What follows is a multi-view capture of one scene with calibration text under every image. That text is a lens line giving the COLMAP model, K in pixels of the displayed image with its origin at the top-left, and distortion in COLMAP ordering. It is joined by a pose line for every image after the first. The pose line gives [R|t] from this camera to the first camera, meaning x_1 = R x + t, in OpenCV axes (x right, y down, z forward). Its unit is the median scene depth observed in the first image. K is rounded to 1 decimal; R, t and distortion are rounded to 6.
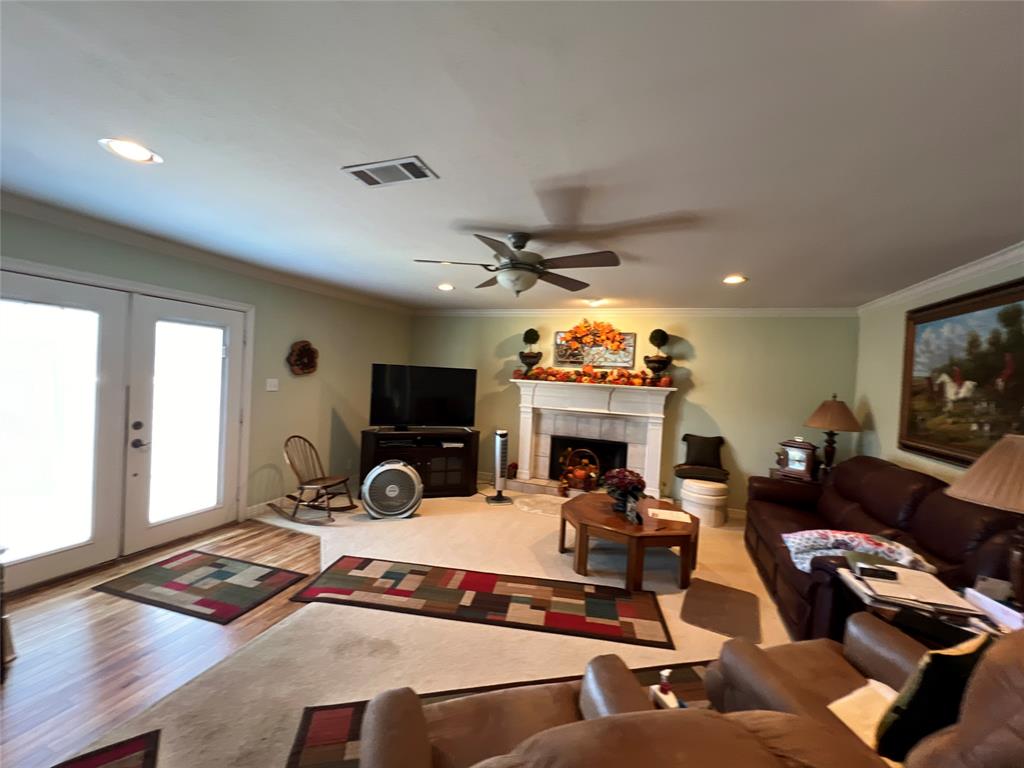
lens RADIAL K [[412.6, 0, 511.2], [0, 412.6, 384.6], [0, 0, 1]] dist [-0.002916, 0.001251]
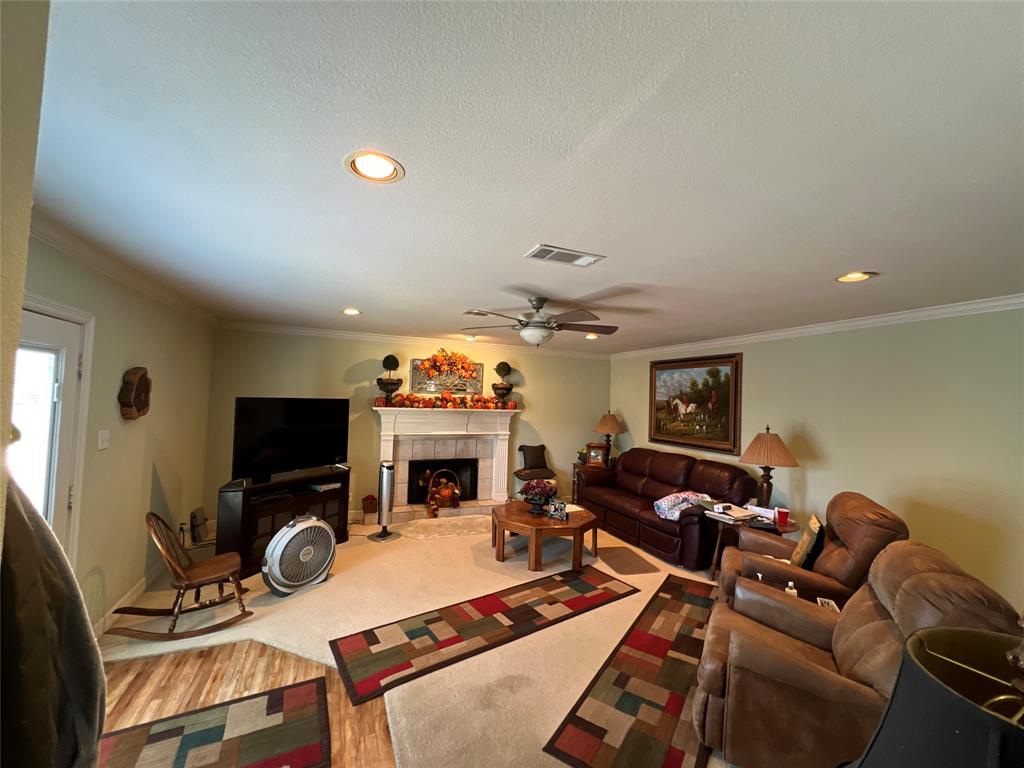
lens RADIAL K [[412.6, 0, 511.1], [0, 412.6, 384.8], [0, 0, 1]] dist [-0.002916, 0.001251]
pose [[0.727110, -0.006660, 0.686488, -0.594508], [0.021781, 0.999673, -0.013371, -0.063802], [-0.686175, 0.024674, 0.727018, 0.123485]]
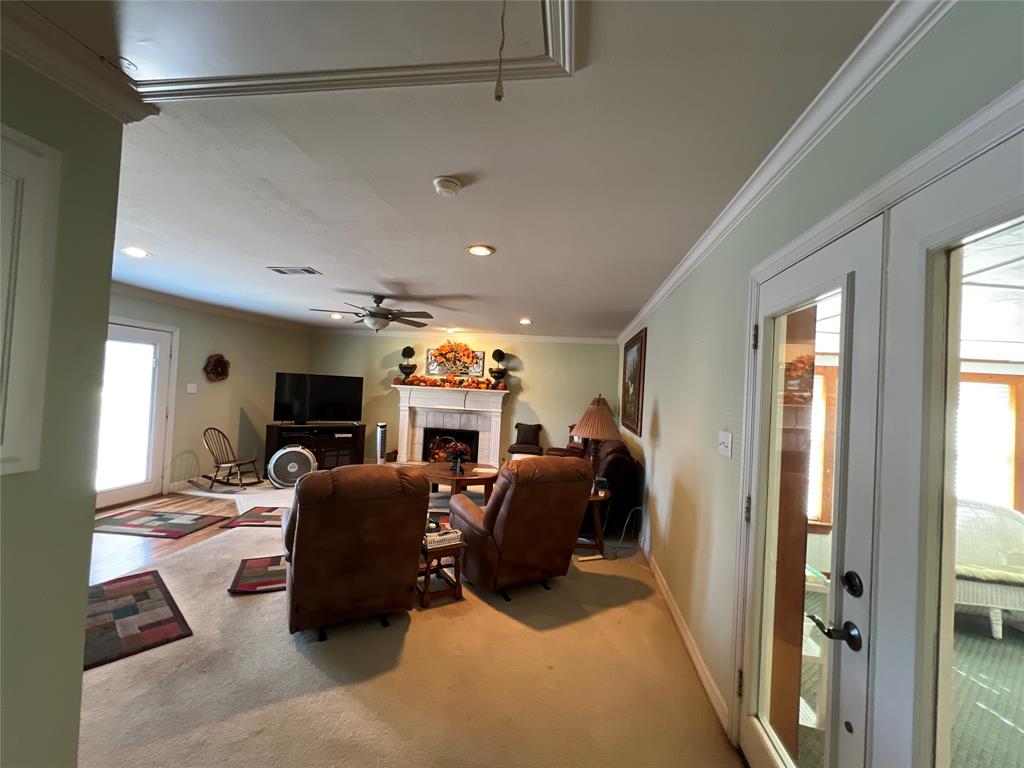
lens RADIAL K [[412.6, 0, 511.1], [0, 412.6, 383.6], [0, 0, 1]] dist [-0.002916, 0.001251]
pose [[0.978111, 0.000568, 0.208081, 0.135369], [0.004603, 0.999692, -0.024369, 0.022985], [-0.208031, 0.024793, 0.977808, -0.495590]]
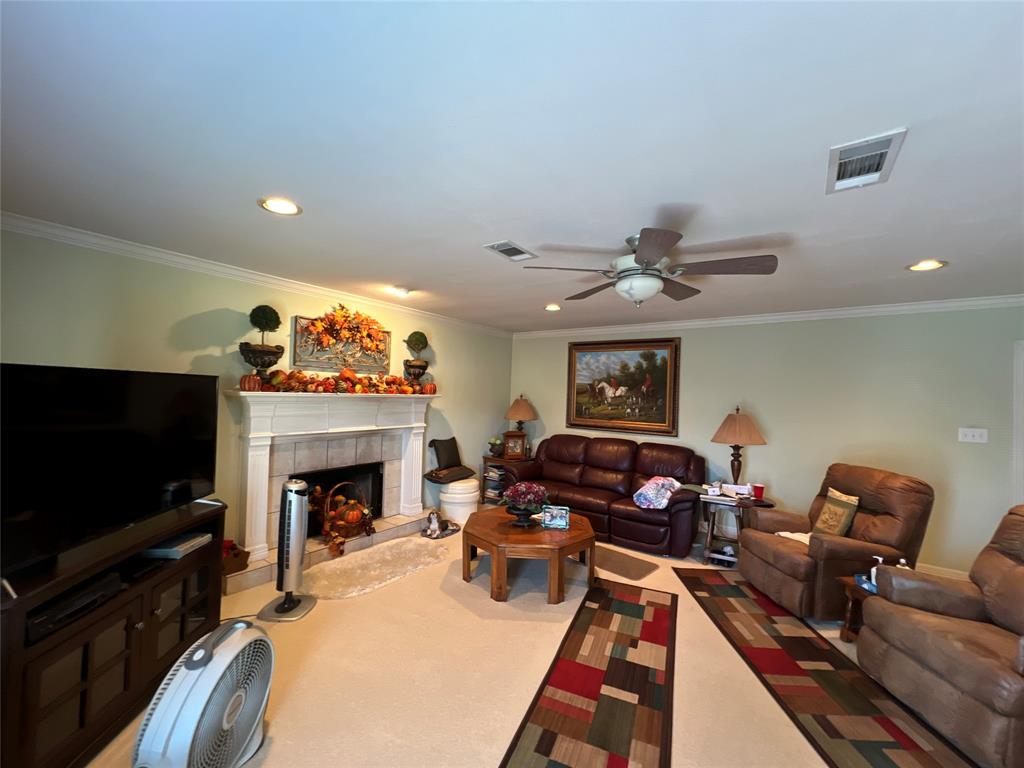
lens RADIAL K [[412.6, 0, 511.1], [0, 412.6, 384.2], [0, 0, 1]] dist [-0.002916, 0.001251]
pose [[0.263409, -0.024379, 0.964376, -0.618211], [0.004184, 0.999700, 0.024129, -0.048794], [-0.964675, -0.002321, 0.263432, 0.705821]]
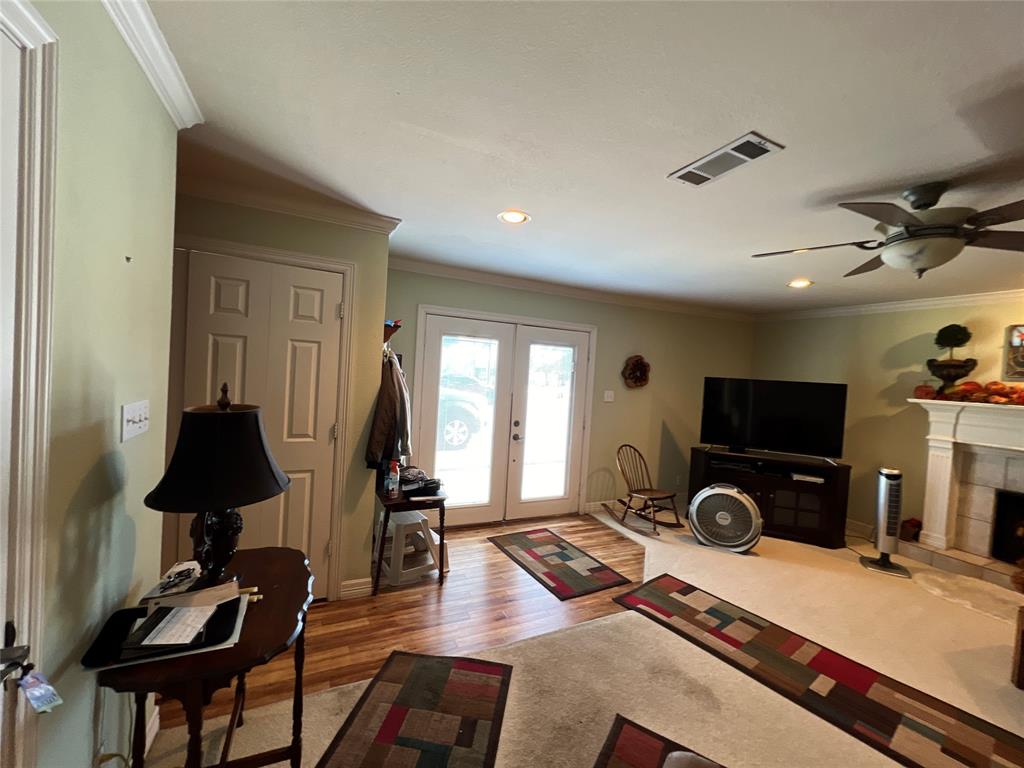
lens RADIAL K [[412.6, 0, 512.0], [0, 412.6, 384.9], [0, 0, 1]] dist [-0.002916, 0.001251]
pose [[0.715021, 0.010693, -0.699022, 0.007146], [-0.034729, 0.999192, -0.020240, 0.001896], [0.698240, 0.038748, 0.714814, 0.028502]]
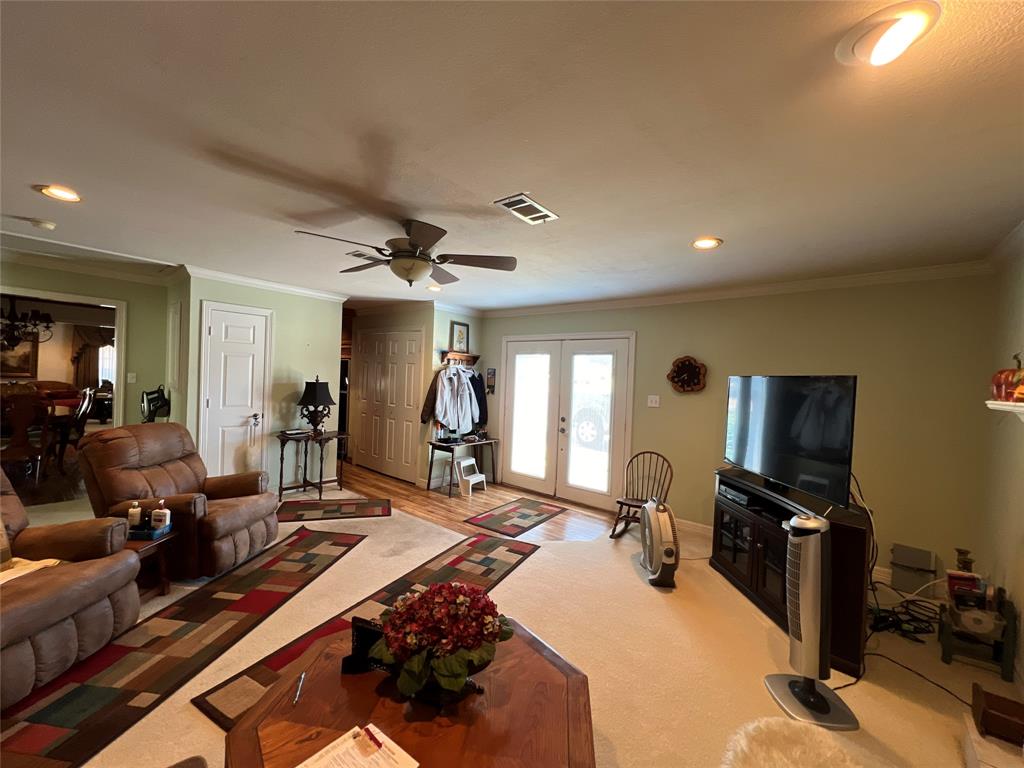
lens RADIAL K [[412.6, 0, 515.7], [0, 412.6, 385.4], [0, 0, 1]] dist [-0.002916, 0.001251]
pose [[-0.320992, -0.049835, -0.945770, 0.574908], [-0.078923, 0.996549, -0.025725, 0.017123], [0.943788, 0.066385, -0.323817, 1.071978]]
